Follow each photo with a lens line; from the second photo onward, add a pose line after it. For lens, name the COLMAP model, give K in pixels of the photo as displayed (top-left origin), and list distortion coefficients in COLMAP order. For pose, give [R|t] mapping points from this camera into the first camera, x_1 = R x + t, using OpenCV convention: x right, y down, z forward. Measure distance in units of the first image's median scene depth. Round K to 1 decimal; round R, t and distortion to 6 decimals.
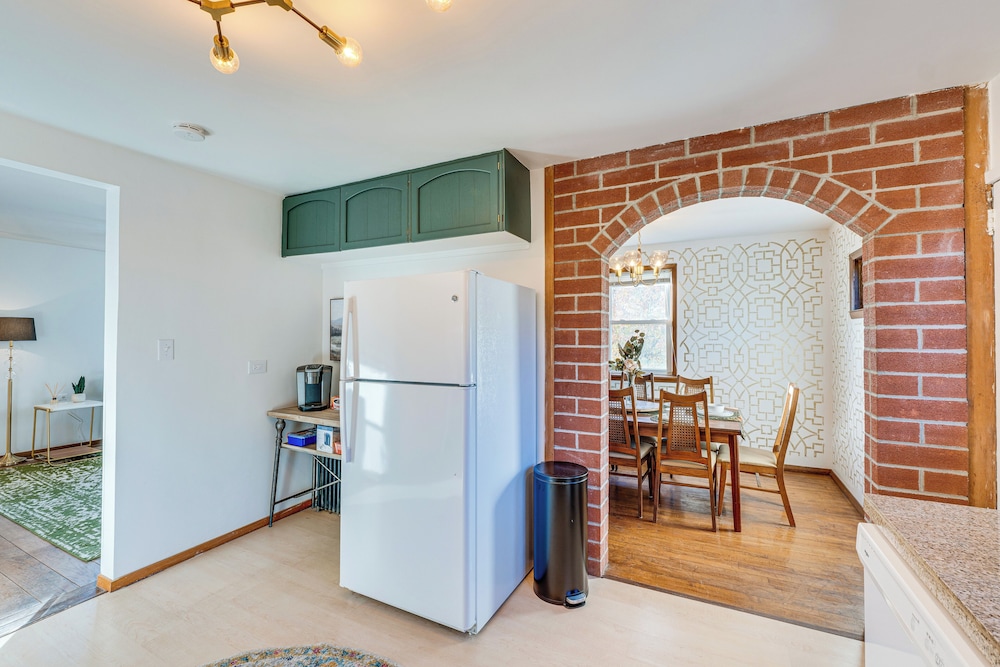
lens RADIAL K [[419.2, 0, 497.1], [0, 419.2, 328.9], [0, 0, 1]] dist [-0.004705, -0.000414]
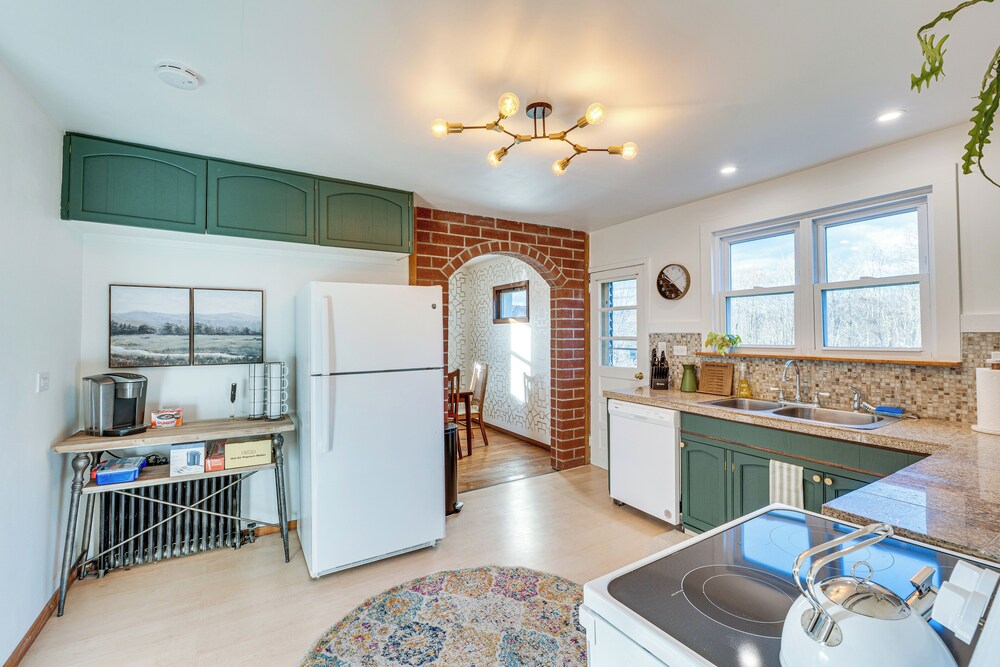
lens RADIAL K [[419.2, 0, 497.1], [0, 419.2, 328.9], [0, 0, 1]] dist [-0.004705, -0.000414]
pose [[0.544985, 0.007171, 0.838415, -0.979468], [-0.008445, 0.999960, -0.003064, 0.004517], [-0.838403, -0.005410, 0.545023, 0.055215]]
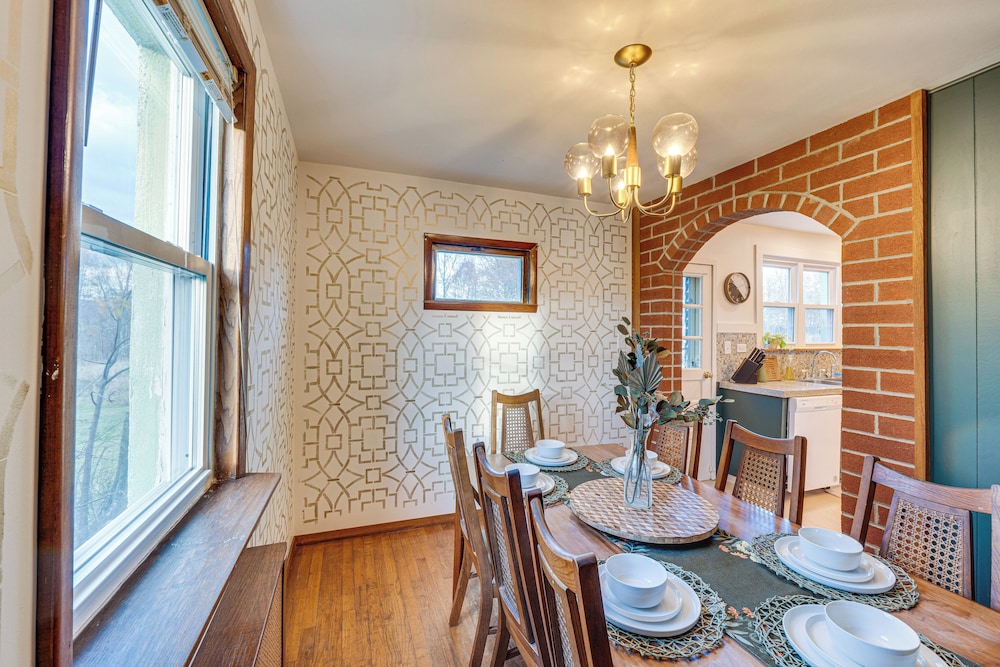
lens RADIAL K [[410.4, 0, 507.5], [0, 410.4, 327.8], [0, 0, 1]] dist [-0.000045, 0.000071]
pose [[0.759041, 0.003364, -0.651034, 0.792661], [0.003900, 0.999945, 0.009714, -0.006453], [0.651031, -0.009912, 0.758986, -0.359292]]
